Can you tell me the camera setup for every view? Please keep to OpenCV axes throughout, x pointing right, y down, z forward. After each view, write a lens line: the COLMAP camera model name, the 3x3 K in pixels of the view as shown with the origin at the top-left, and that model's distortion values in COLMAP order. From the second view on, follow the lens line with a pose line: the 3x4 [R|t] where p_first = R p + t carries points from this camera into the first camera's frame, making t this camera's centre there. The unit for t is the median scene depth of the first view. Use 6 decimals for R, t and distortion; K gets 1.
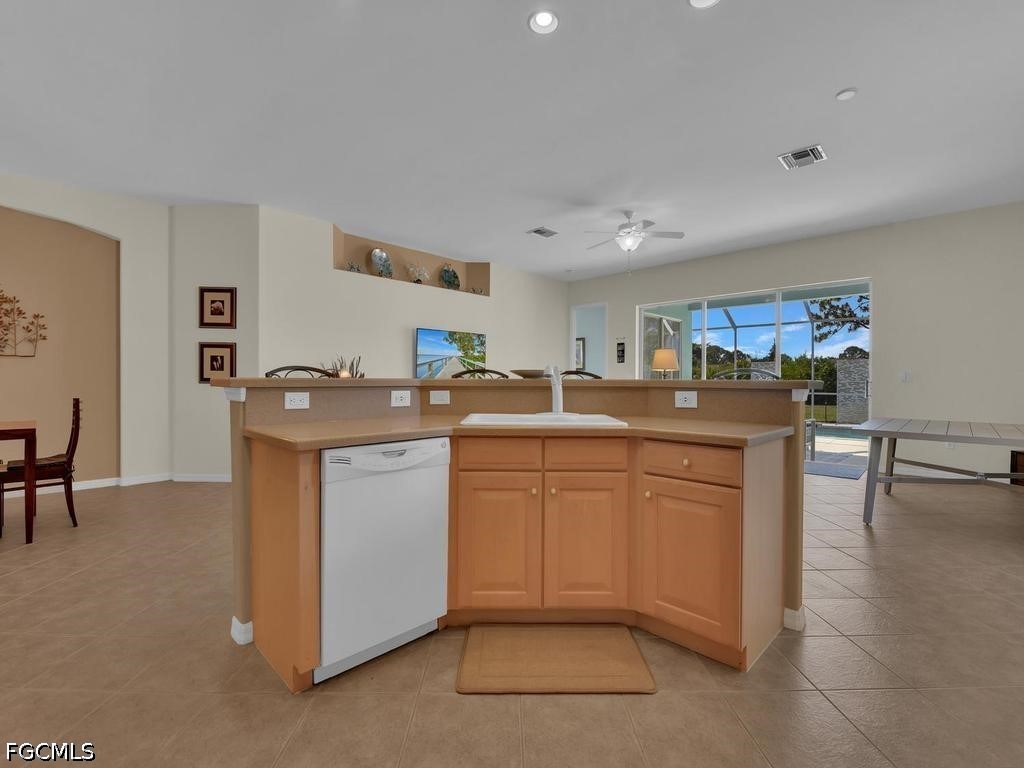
lens RADIAL K [[461.3, 0, 512.0], [0, 461.3, 384.0], [0, 0, 1]] dist [0.000322, -0.012944]
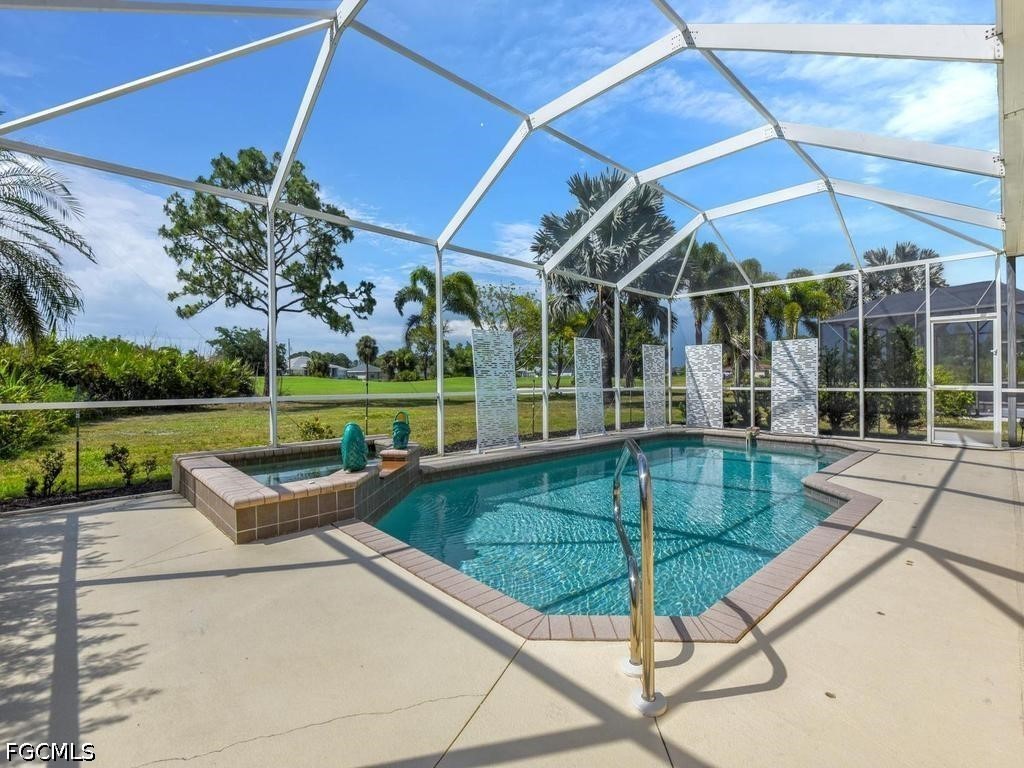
lens RADIAL K [[464.2, 0, 512.7], [0, 464.2, 382.1], [0, 0, 1]] dist [0.002989, -0.012562]
pose [[0.046139, -0.012390, 0.998858, 0.192662], [0.013432, 0.999840, 0.011782, 0.004515], [-0.998845, 0.012873, 0.046298, 2.965142]]
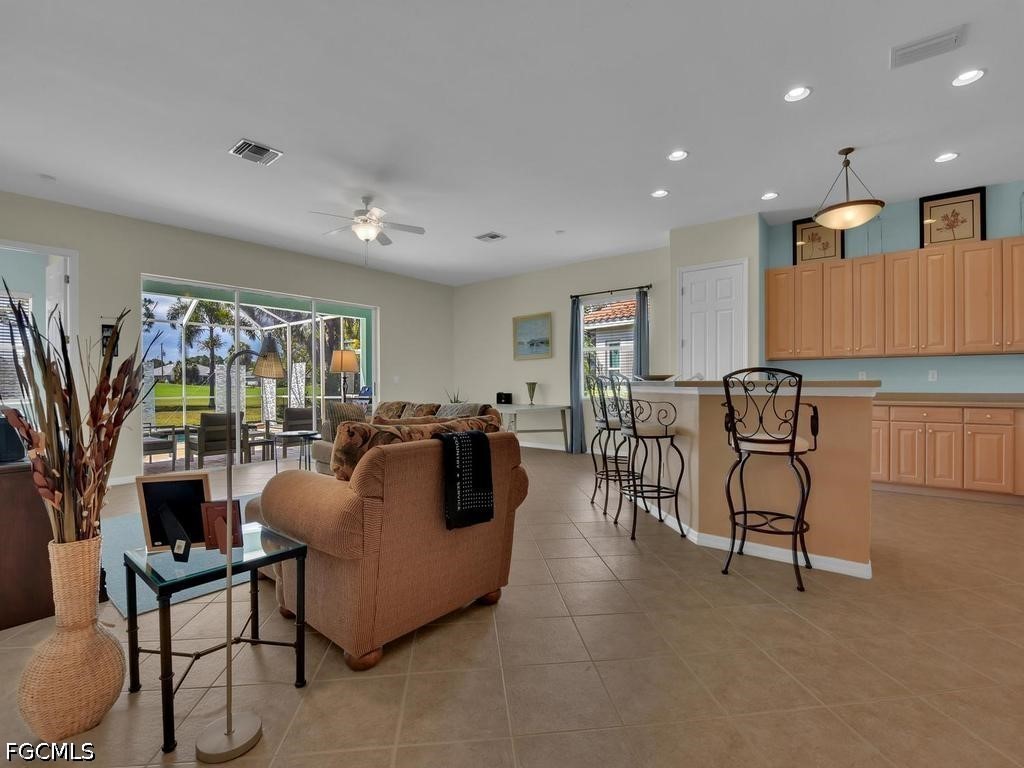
lens RADIAL K [[461.3, 0, 512.0], [0, 461.3, 384.0], [0, 0, 1]] dist [0.000322, -0.012944]
pose [[-0.095879, -0.006345, 0.995373, -0.716815], [0.012868, 0.999888, 0.007613, -0.010023], [-0.995310, 0.013538, -0.095787, 0.844389]]
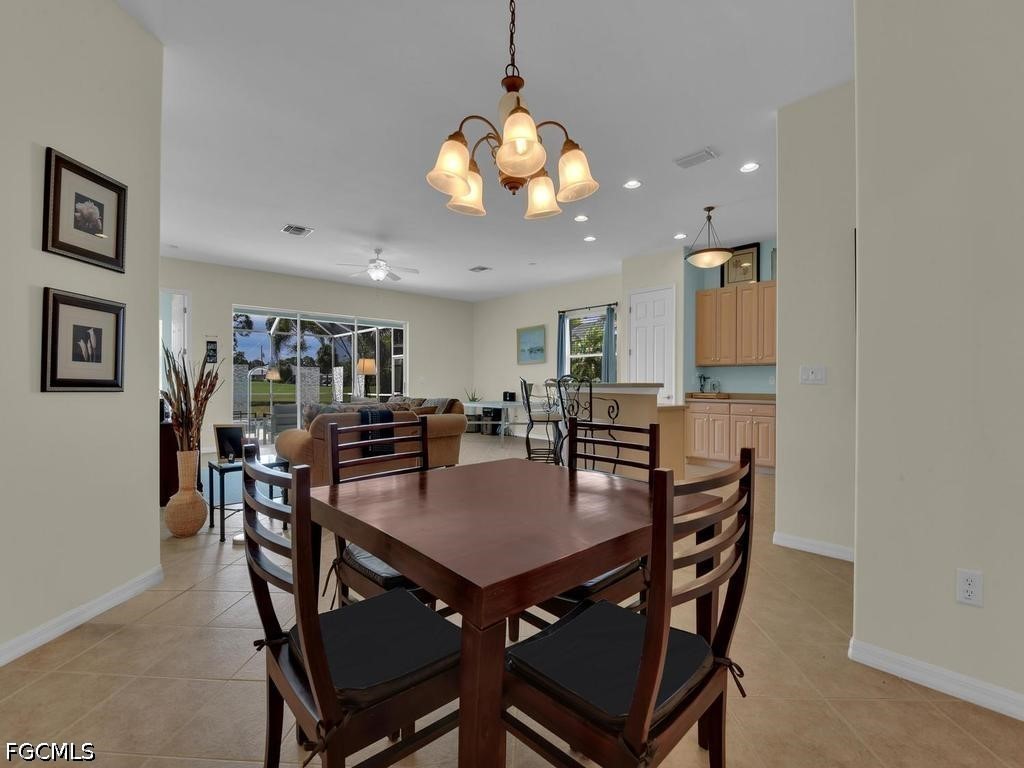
lens RADIAL K [[464.2, 0, 512.7], [0, 464.2, 382.1], [0, 0, 1]] dist [0.002989, -0.012562]
pose [[0.059742, 0.000015, 0.998214, -1.046942], [0.005275, 0.999986, -0.000330, -0.008218], [-0.998200, 0.005285, 0.059741, 0.581623]]
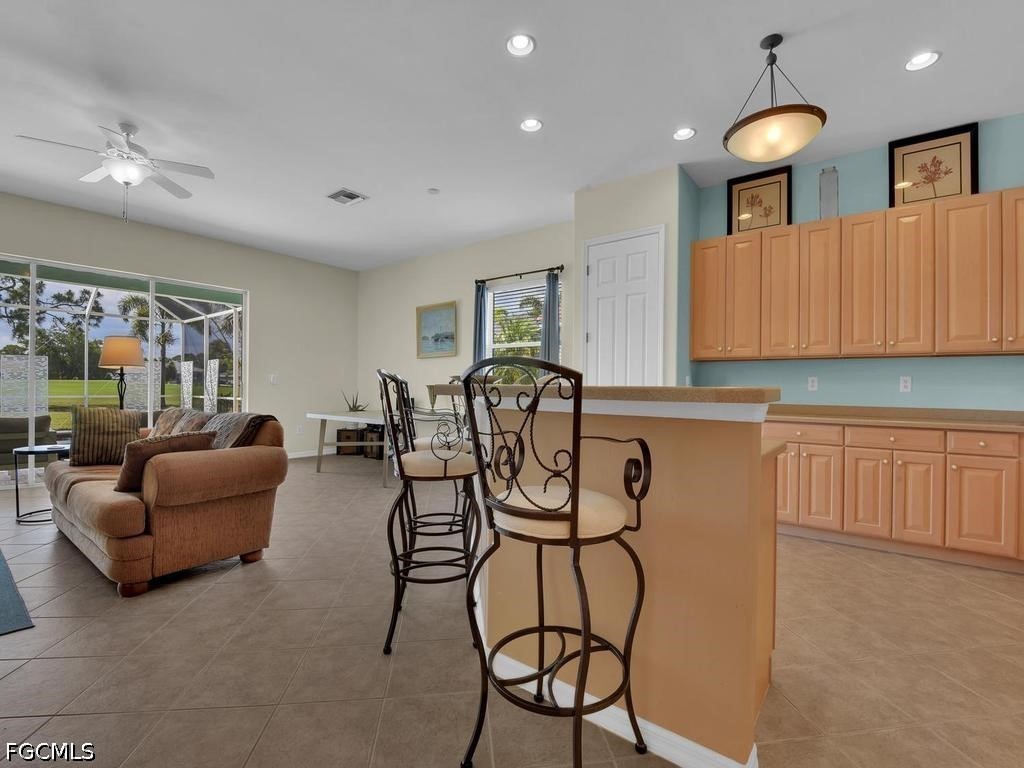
lens RADIAL K [[461.3, 0, 512.0], [0, 461.3, 384.0], [0, 0, 1]] dist [0.000322, -0.012944]
pose [[-0.113197, 0.000448, 0.993572, -0.477330], [-0.002859, 0.999996, -0.000777, -0.006497], [-0.993568, -0.002928, -0.113196, 0.553141]]
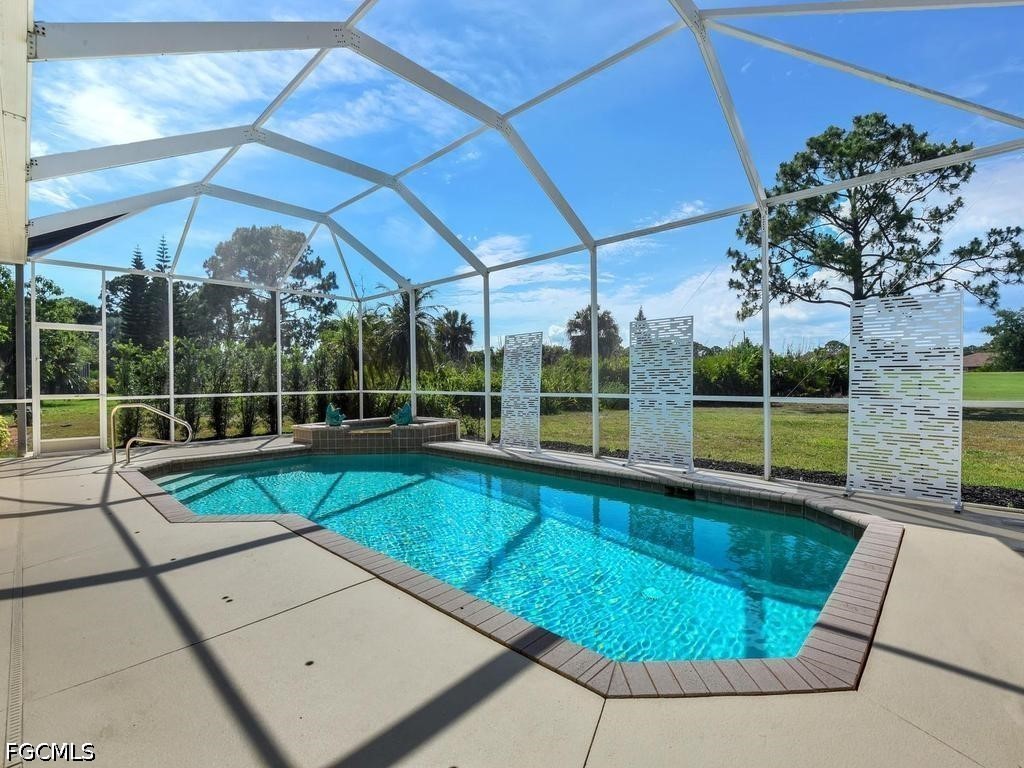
lens RADIAL K [[473.2, 0, 512.0], [0, 473.2, 384.0], [0, 0, 1]] dist [0.000943, -0.014765]
pose [[0.999455, -0.013834, 0.029961, 1.612473], [0.013883, 0.999903, -0.001418, 0.023787], [-0.029938, 0.001833, 0.999550, 1.514310]]
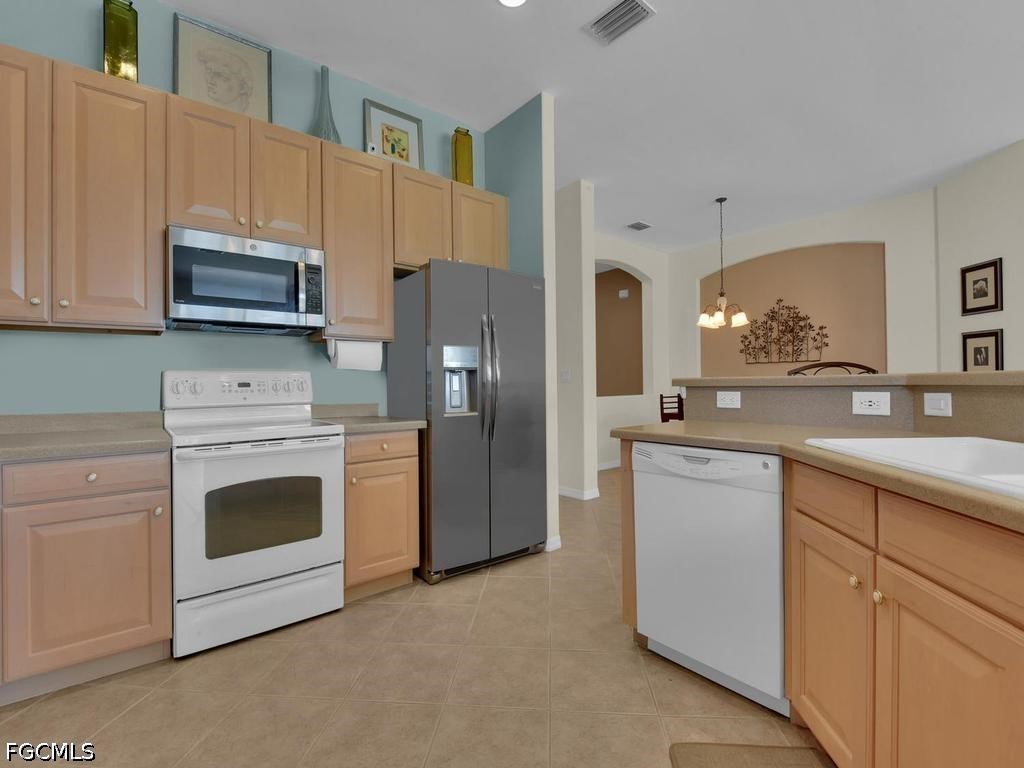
lens RADIAL K [[461.3, 0, 512.0], [0, 461.3, 384.0], [0, 0, 1]] dist [0.000322, -0.012944]
pose [[-0.100529, -0.001120, -0.994933, 0.241850], [0.005615, 0.999983, -0.001693, 0.000192], [0.994918, -0.005757, -0.100521, 0.256578]]
